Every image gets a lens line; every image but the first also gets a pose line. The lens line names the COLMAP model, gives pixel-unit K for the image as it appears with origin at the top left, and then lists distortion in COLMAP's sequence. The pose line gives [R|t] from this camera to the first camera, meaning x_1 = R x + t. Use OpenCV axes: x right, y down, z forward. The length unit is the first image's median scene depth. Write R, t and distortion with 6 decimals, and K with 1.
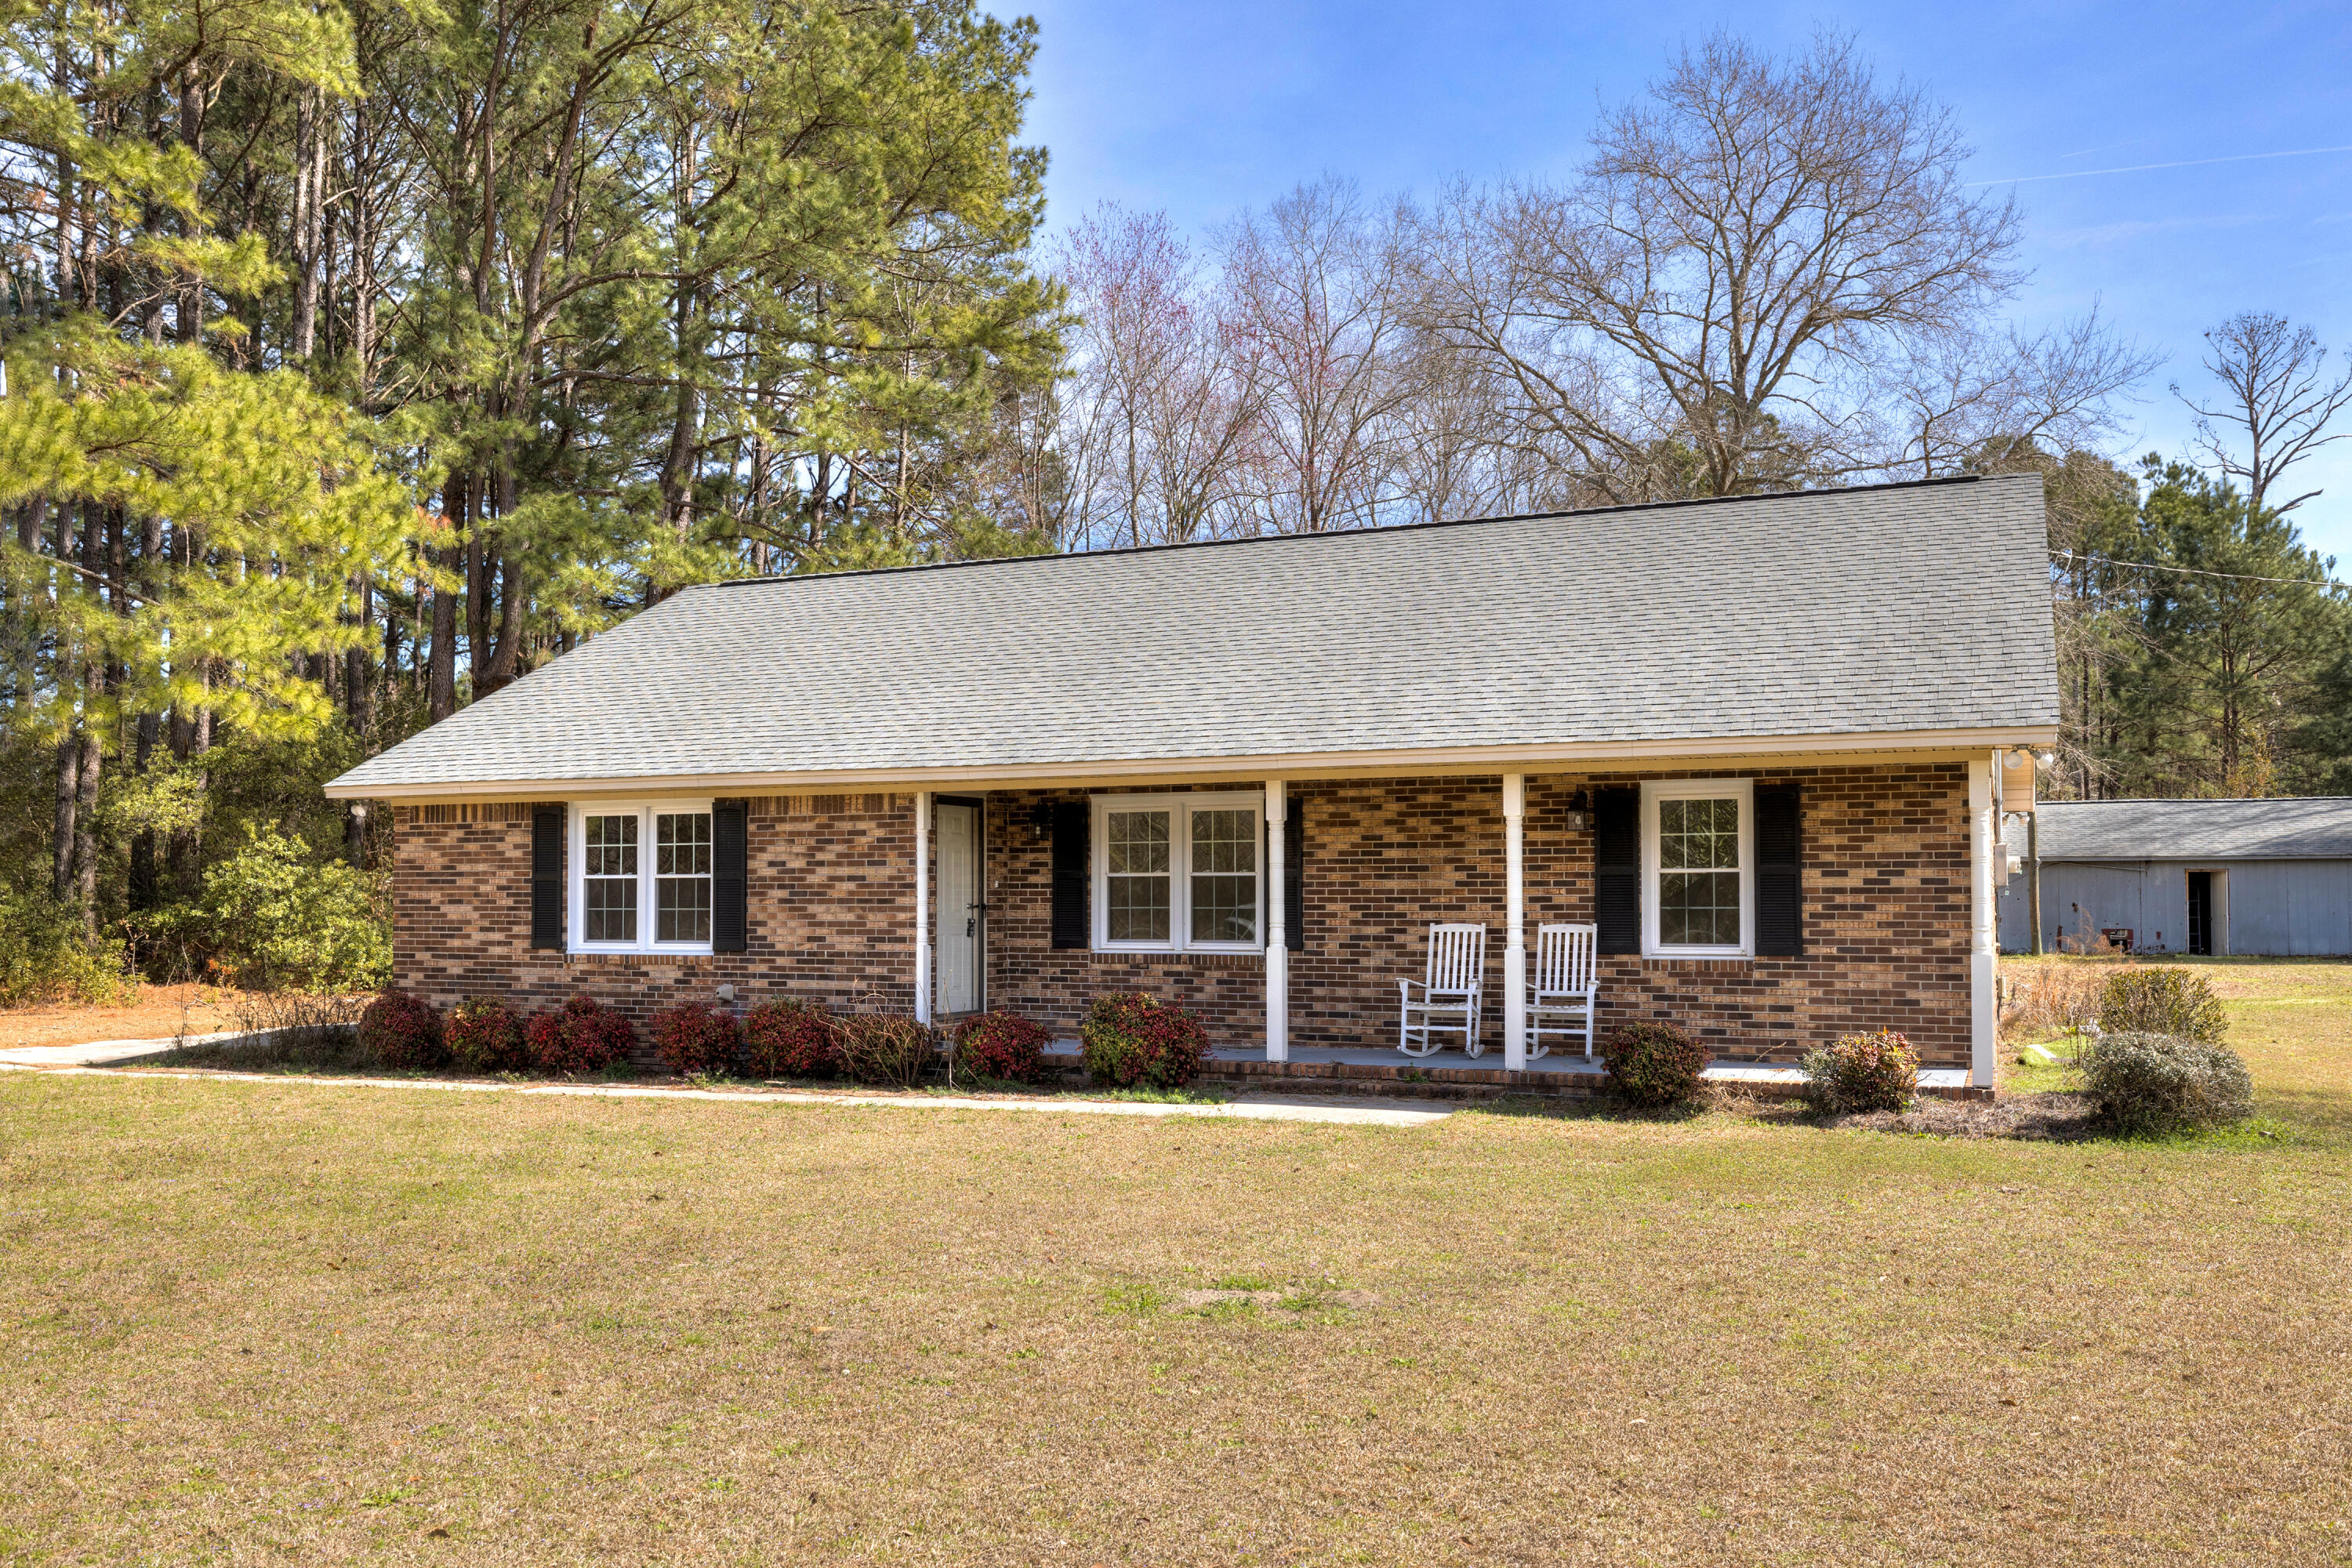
lens RADIAL K [[1957.2, 0, 1177.0], [0, 1957.2, 795.9], [0, 0, 1]] dist [0.001773, 0.002055]
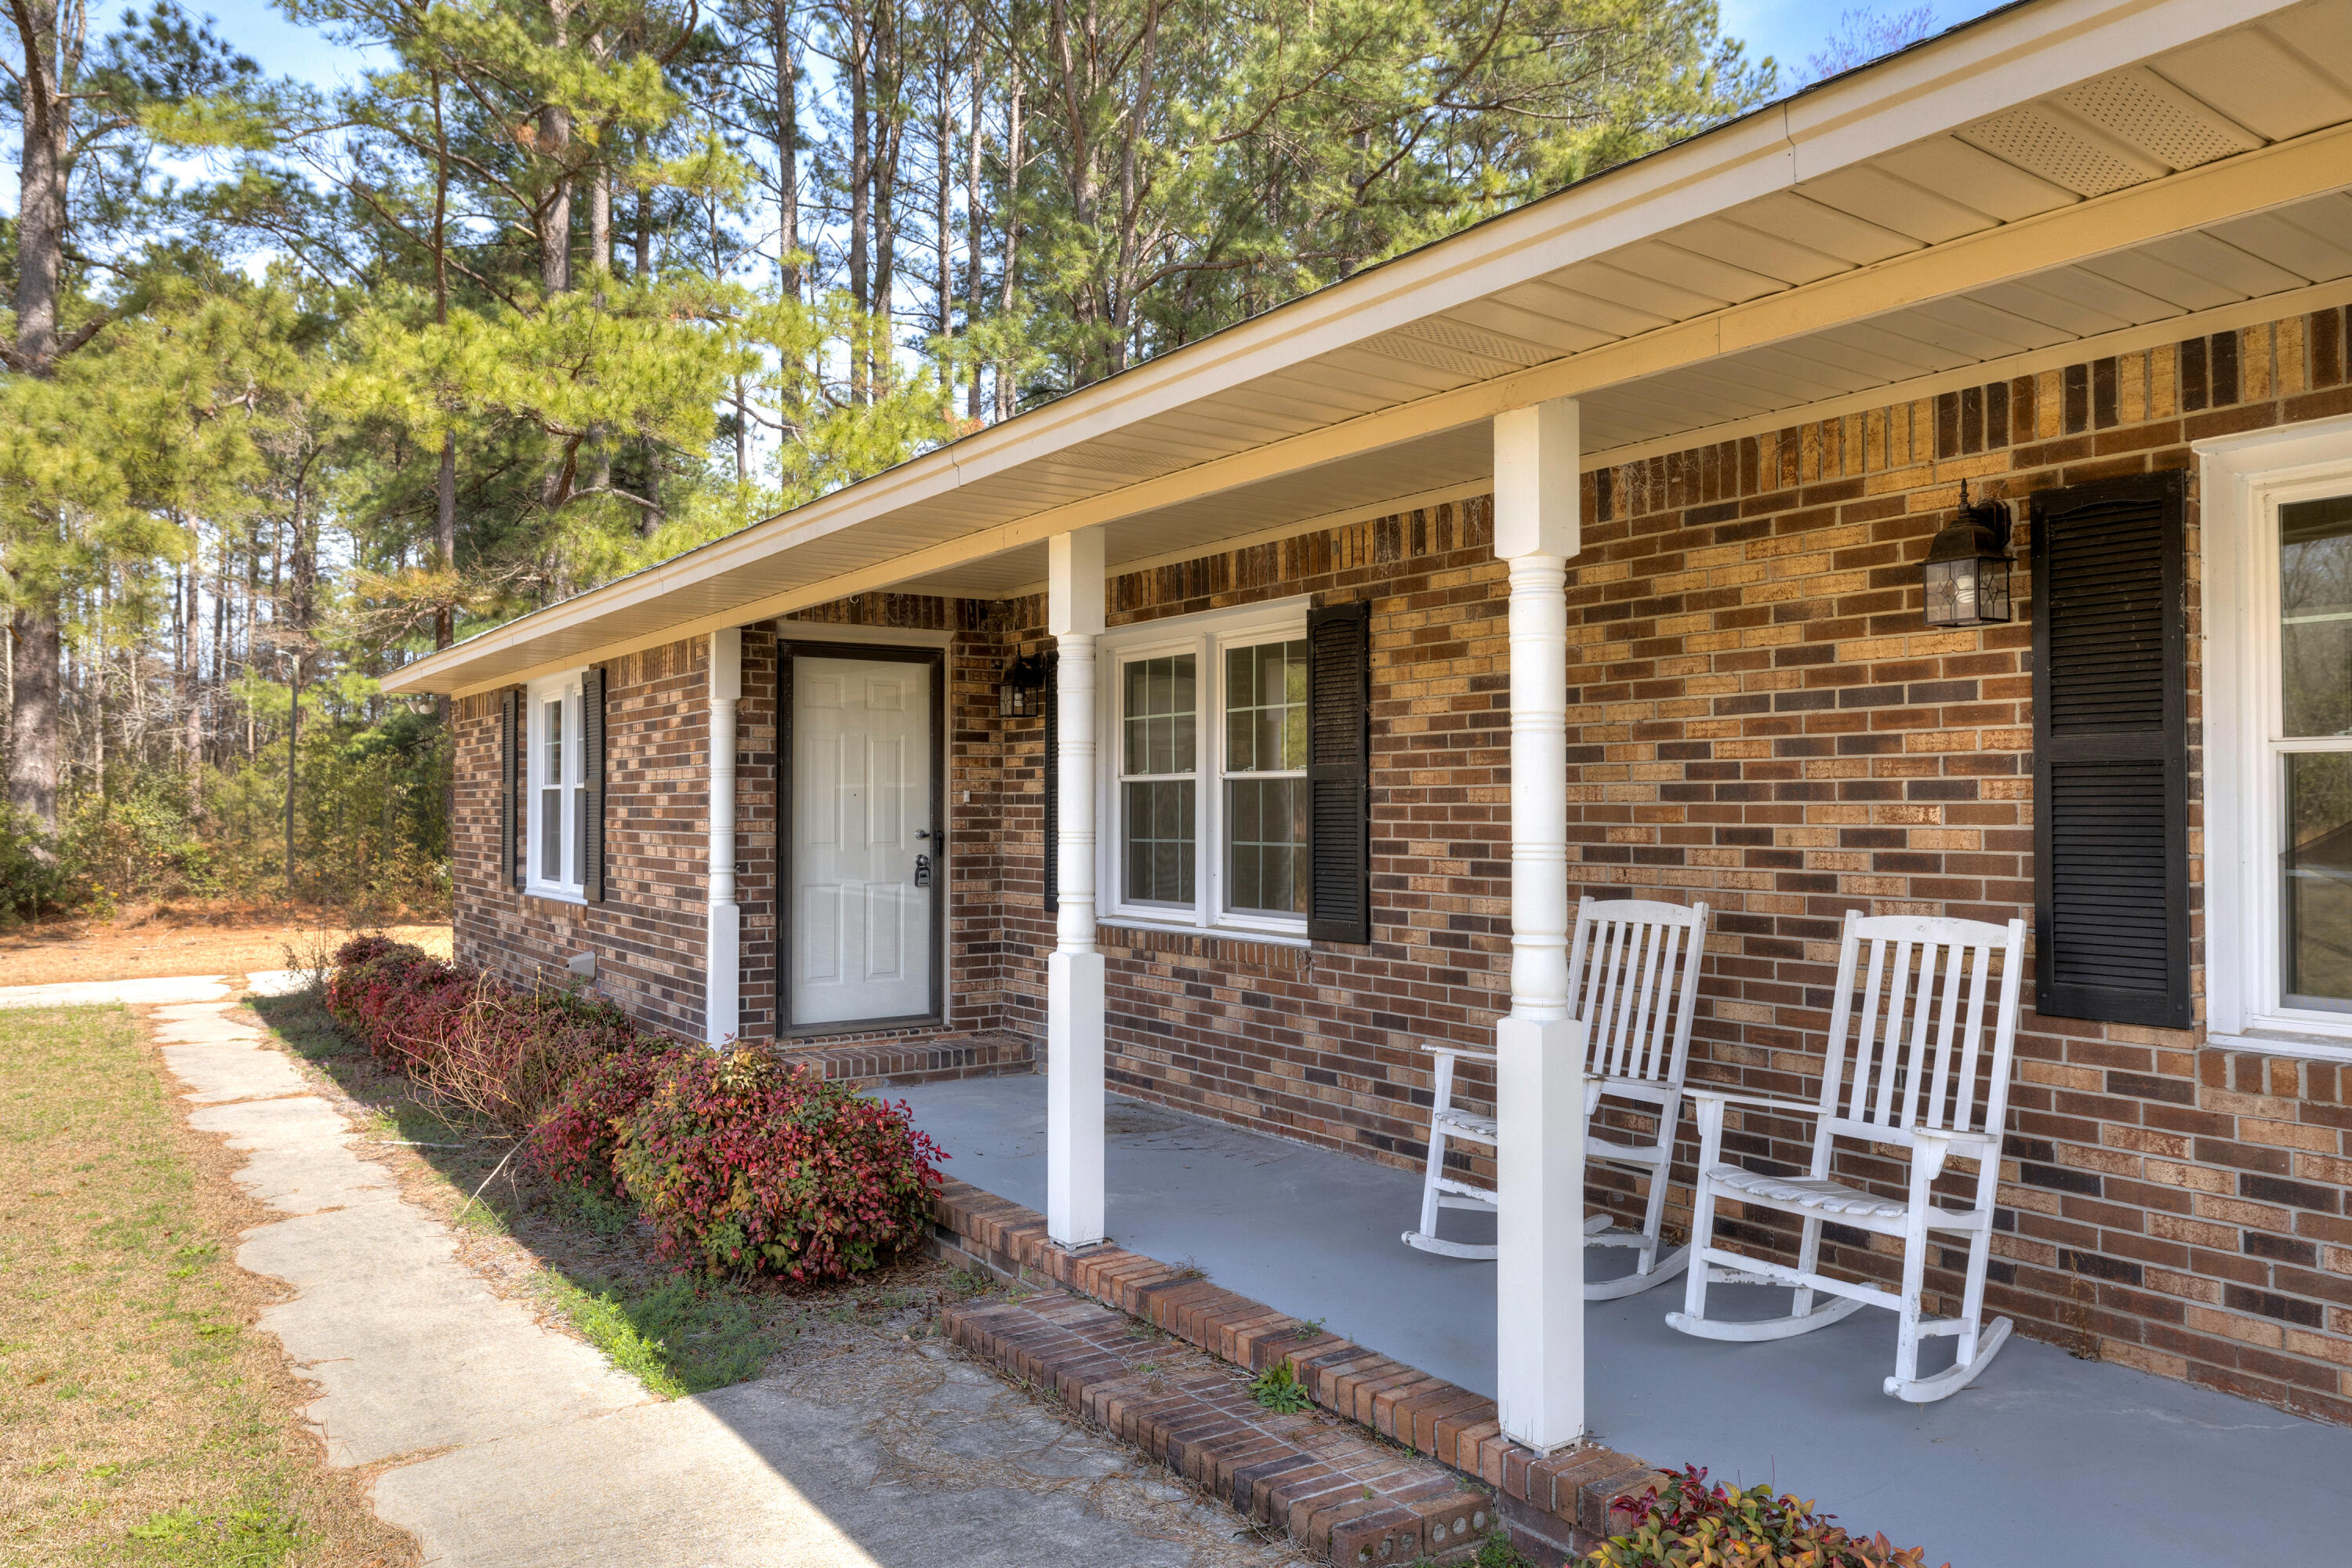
lens RADIAL K [[1592.7, 0, 1180.4], [0, 1592.7, 768.3], [0, 0, 1]] dist [0.000306, 0.000854]
pose [[0.851894, -0.011037, -0.523599, 0.224355], [0.024764, 0.999509, 0.019222, 0.032028], [0.523129, -0.029342, 0.851748, 0.691684]]
